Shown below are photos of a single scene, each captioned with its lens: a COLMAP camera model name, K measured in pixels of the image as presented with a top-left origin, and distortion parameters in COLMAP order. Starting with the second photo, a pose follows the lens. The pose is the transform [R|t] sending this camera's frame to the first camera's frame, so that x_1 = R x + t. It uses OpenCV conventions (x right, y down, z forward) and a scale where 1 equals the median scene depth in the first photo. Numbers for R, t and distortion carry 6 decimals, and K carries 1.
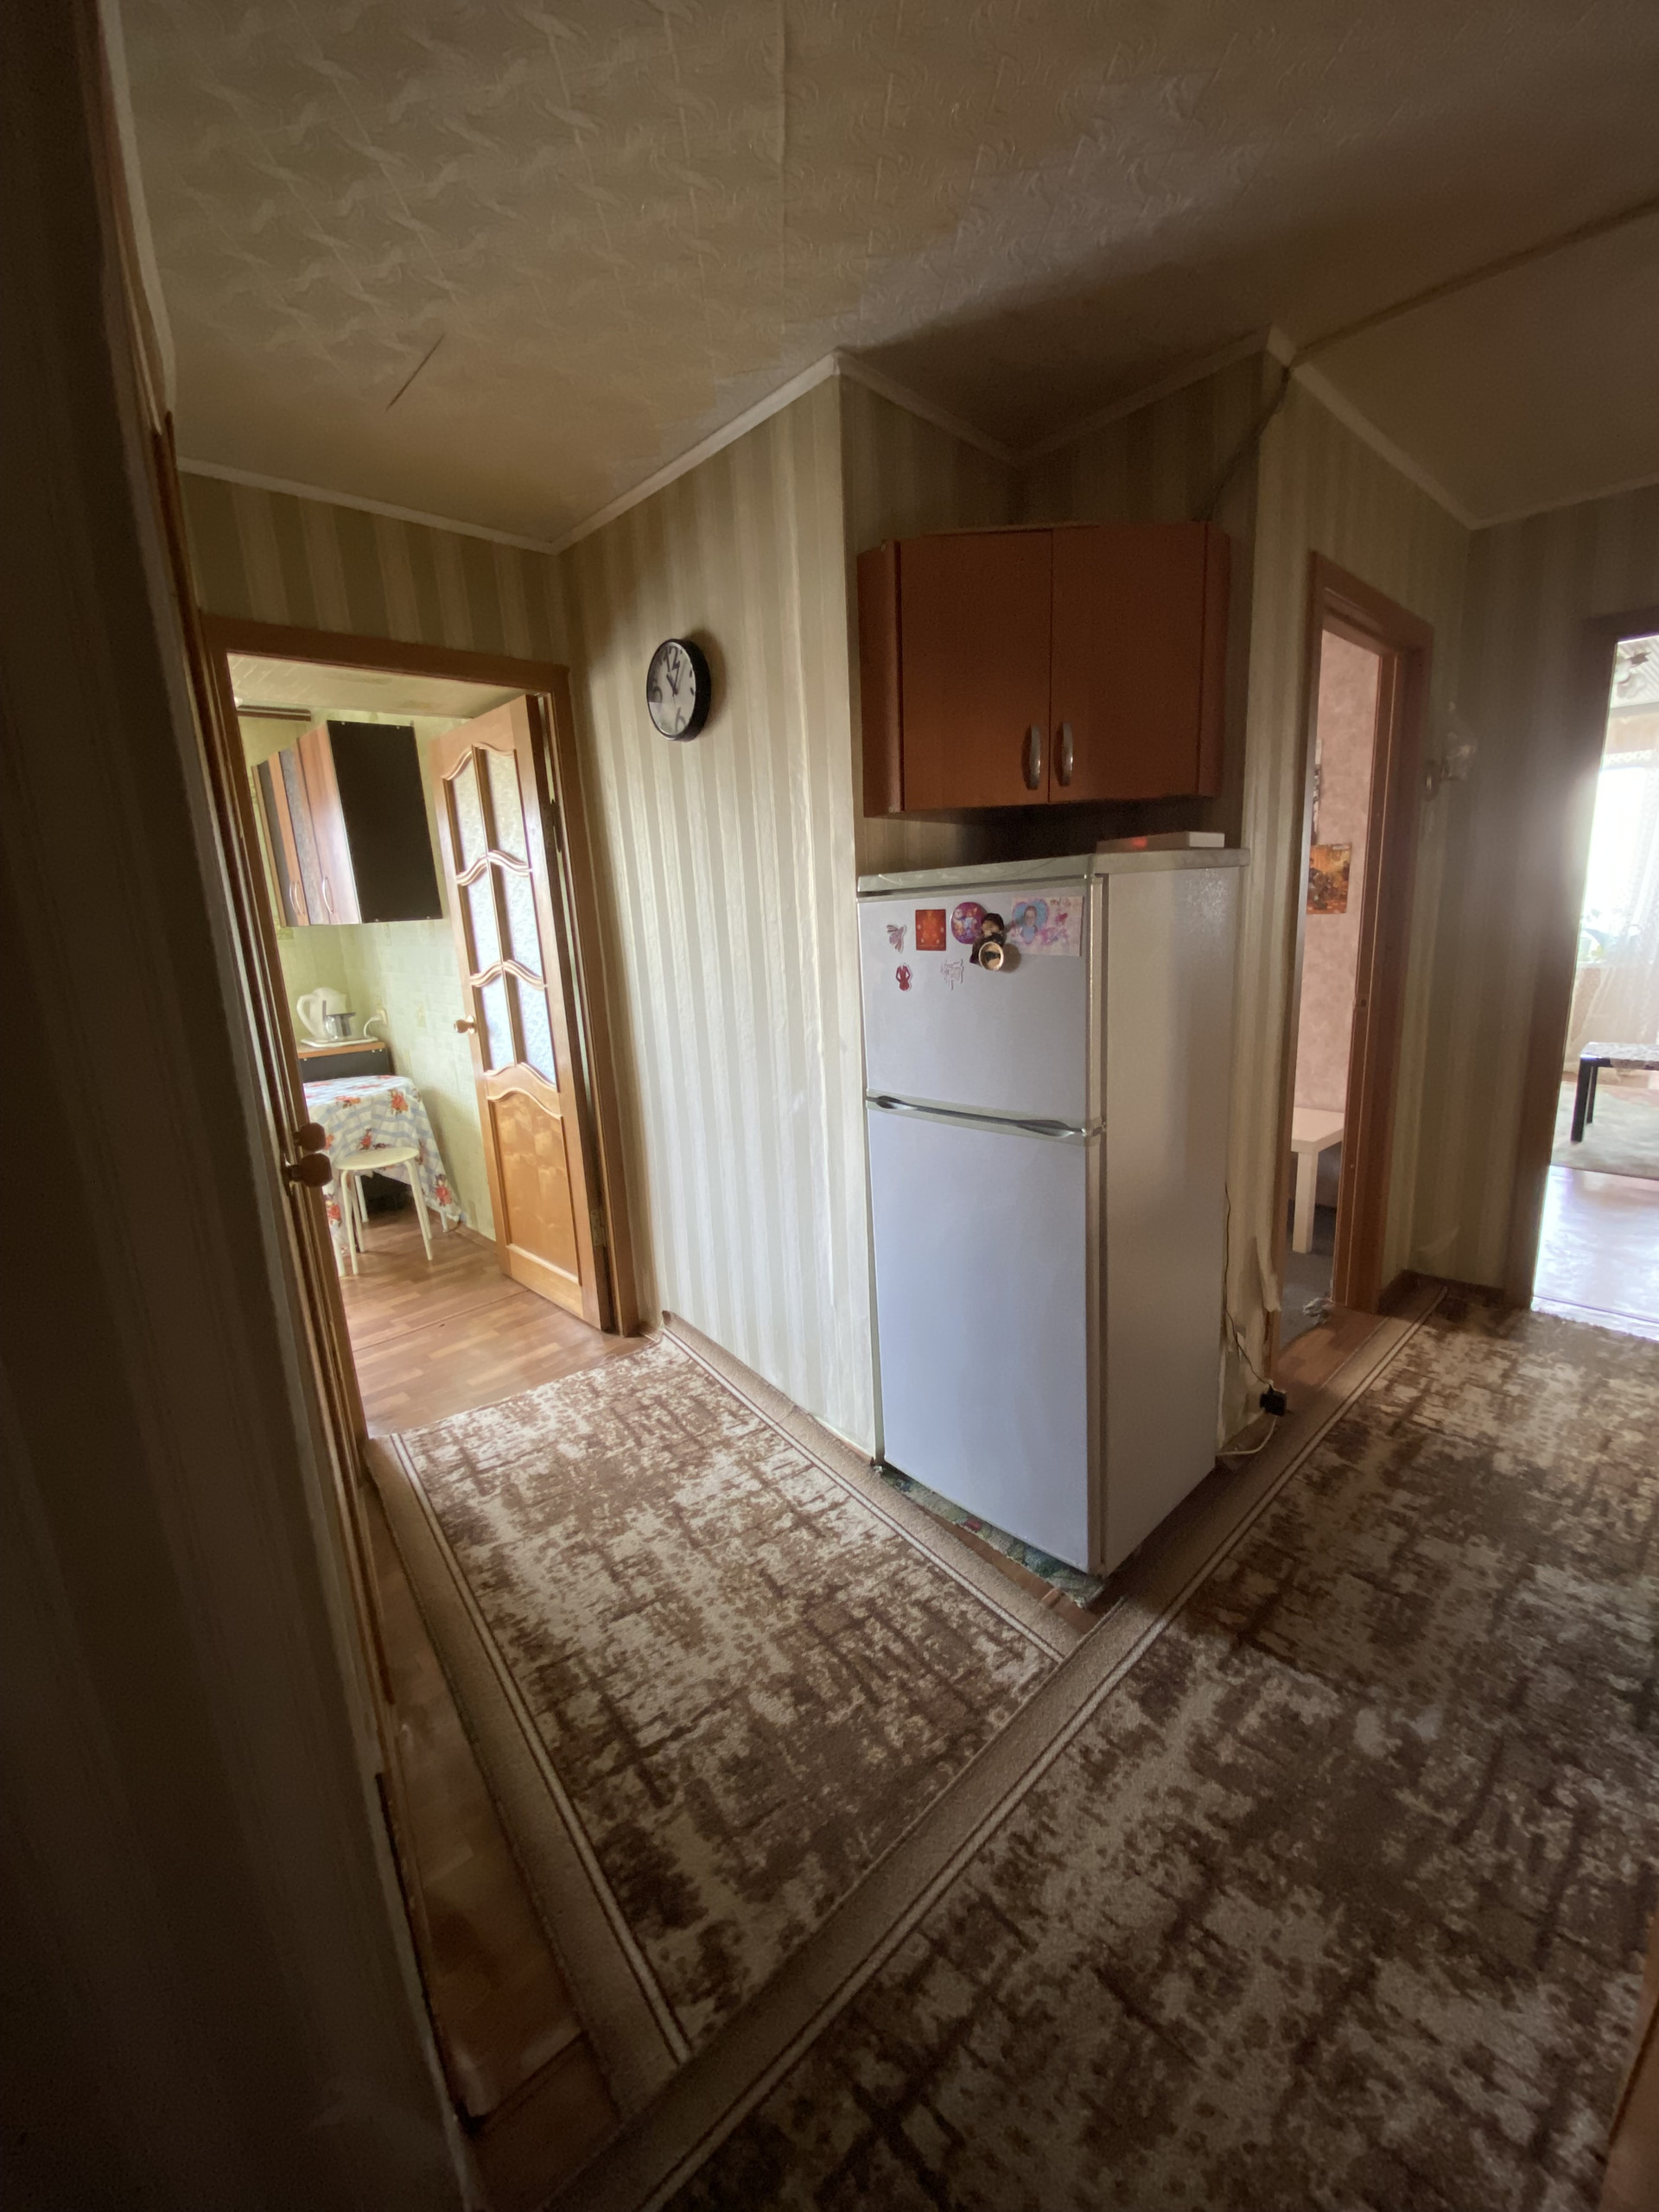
lens RADIAL K [[894.8, 0, 830.5], [0, 894.8, 1111.9], [0, 0, 1]] dist [0.023044, -0.021359]
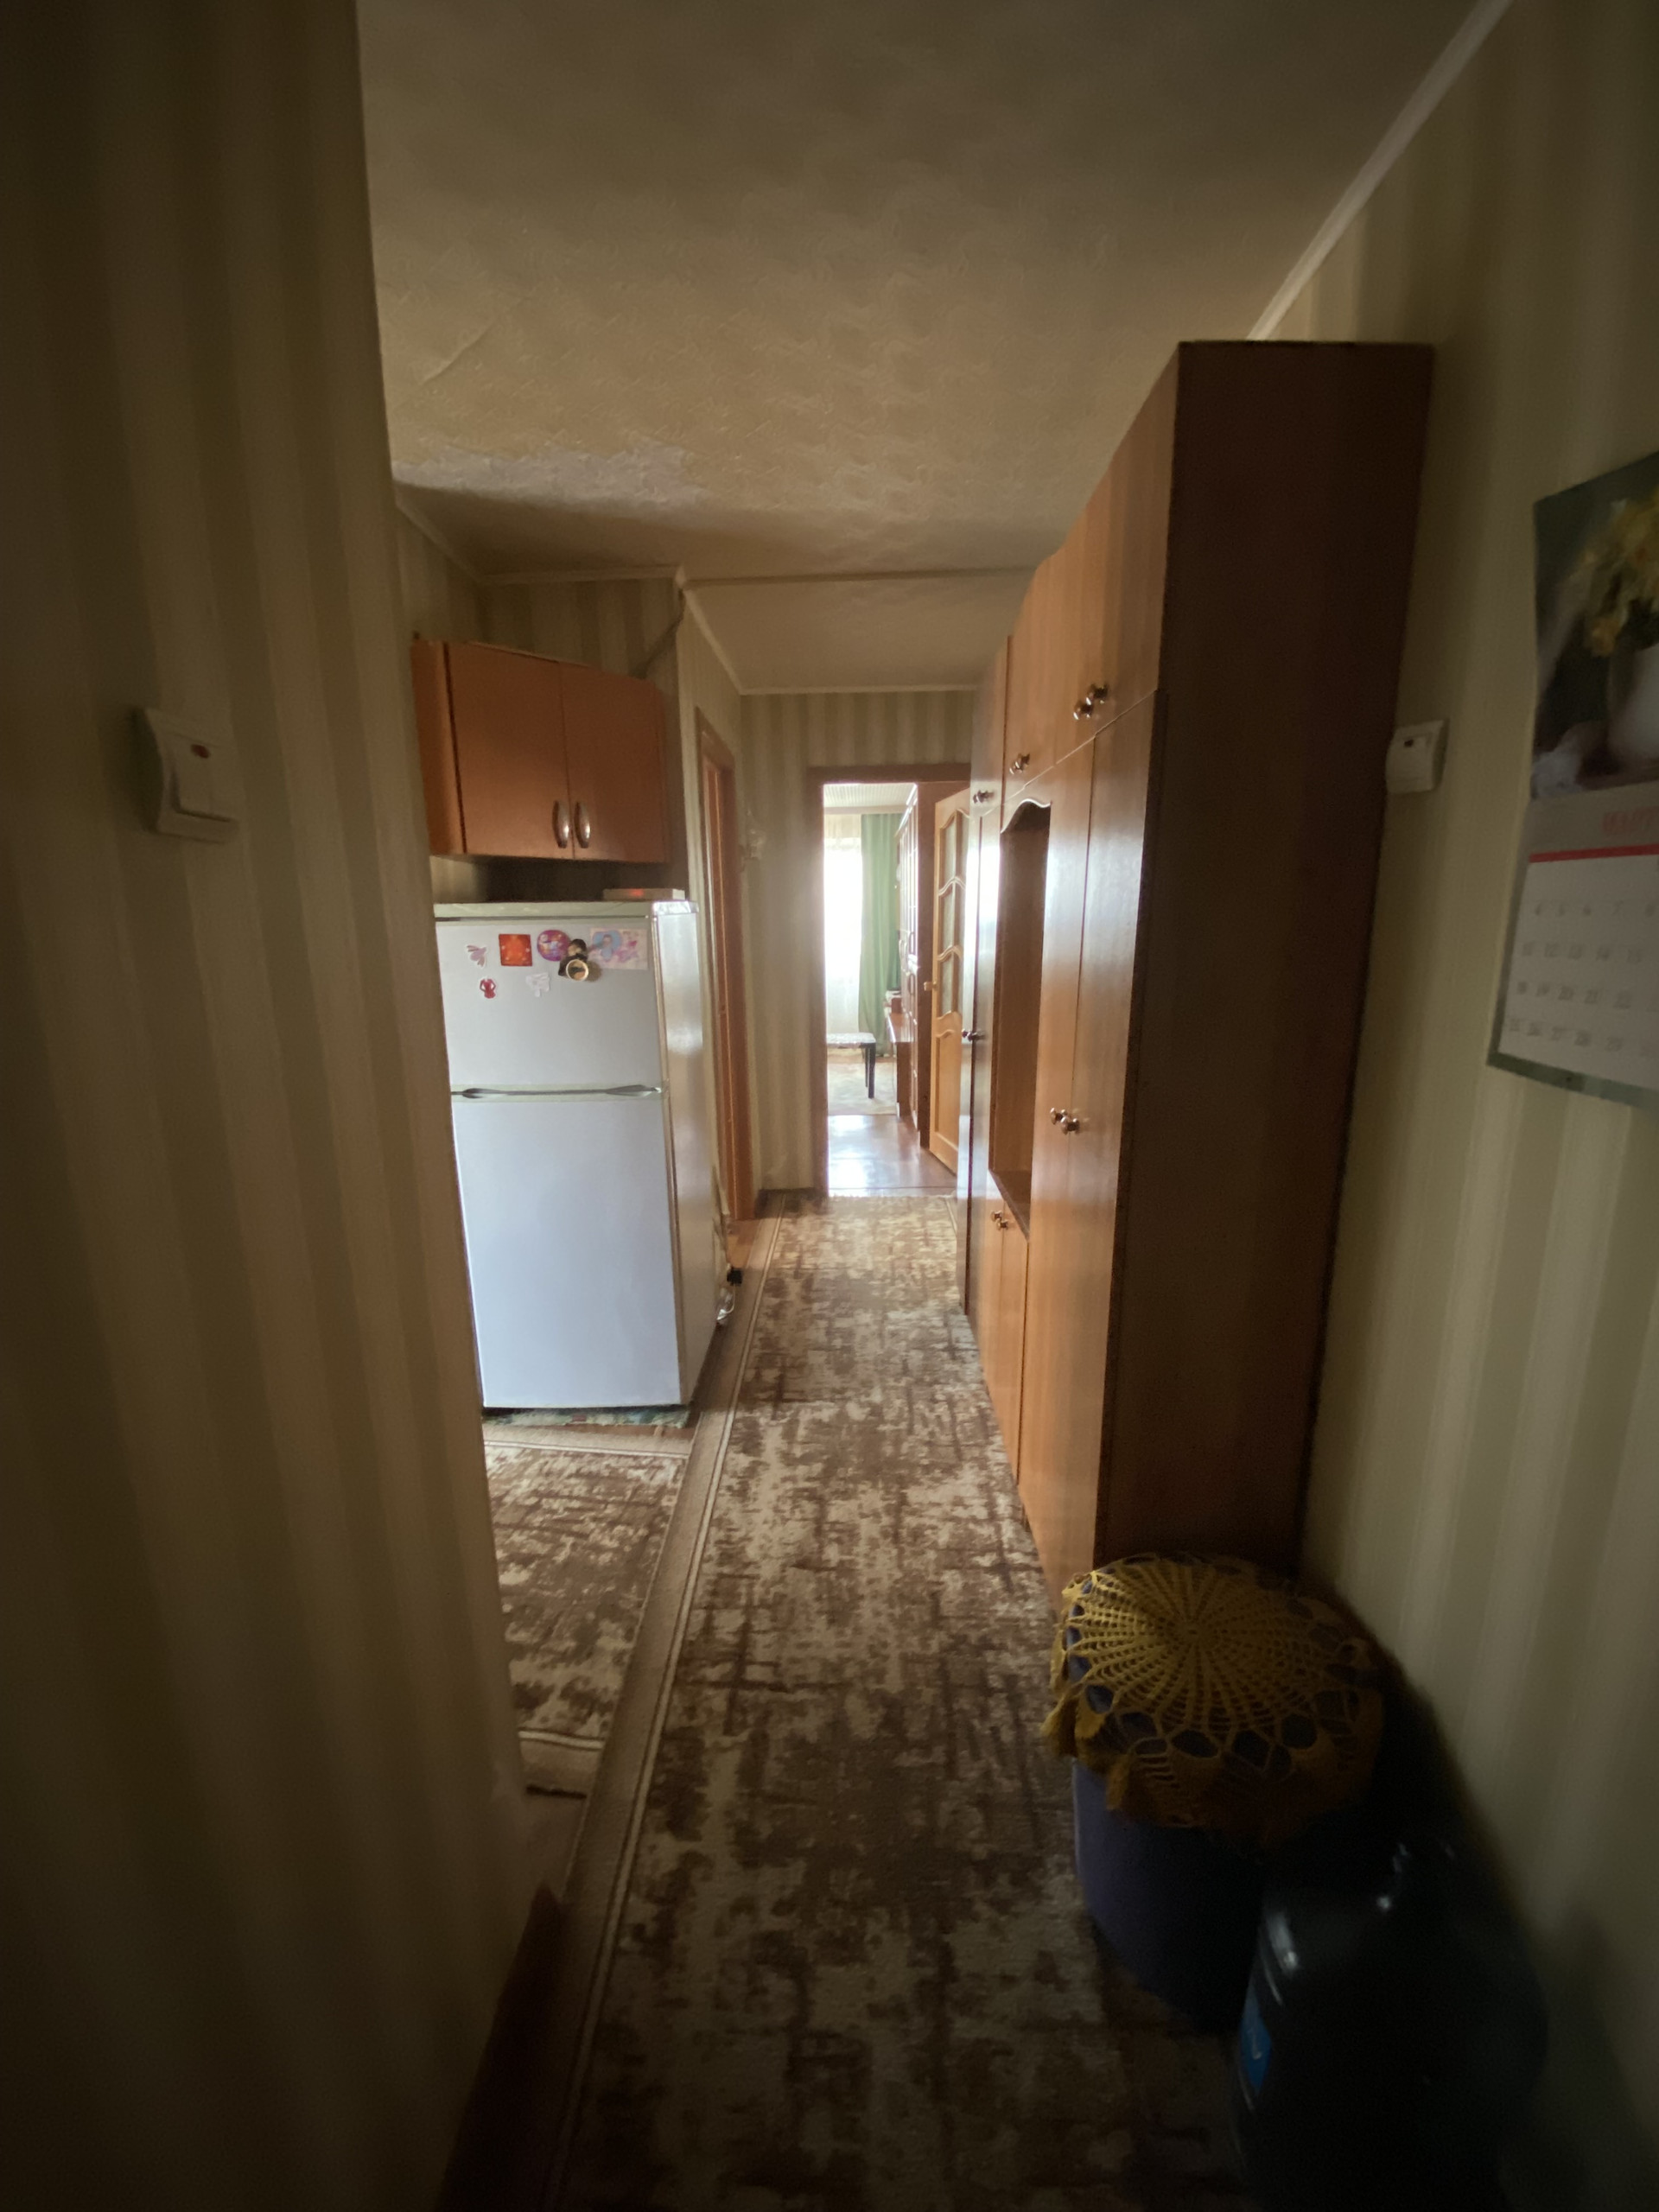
lens RADIAL K [[894.8, 0, 830.5], [0, 894.8, 1111.9], [0, 0, 1]] dist [0.023044, -0.021359]
pose [[0.700912, -0.111676, 0.704451, -0.523989], [0.134409, 0.990652, 0.023314, 0.059110], [-0.700469, 0.078343, 0.709370, -0.218392]]
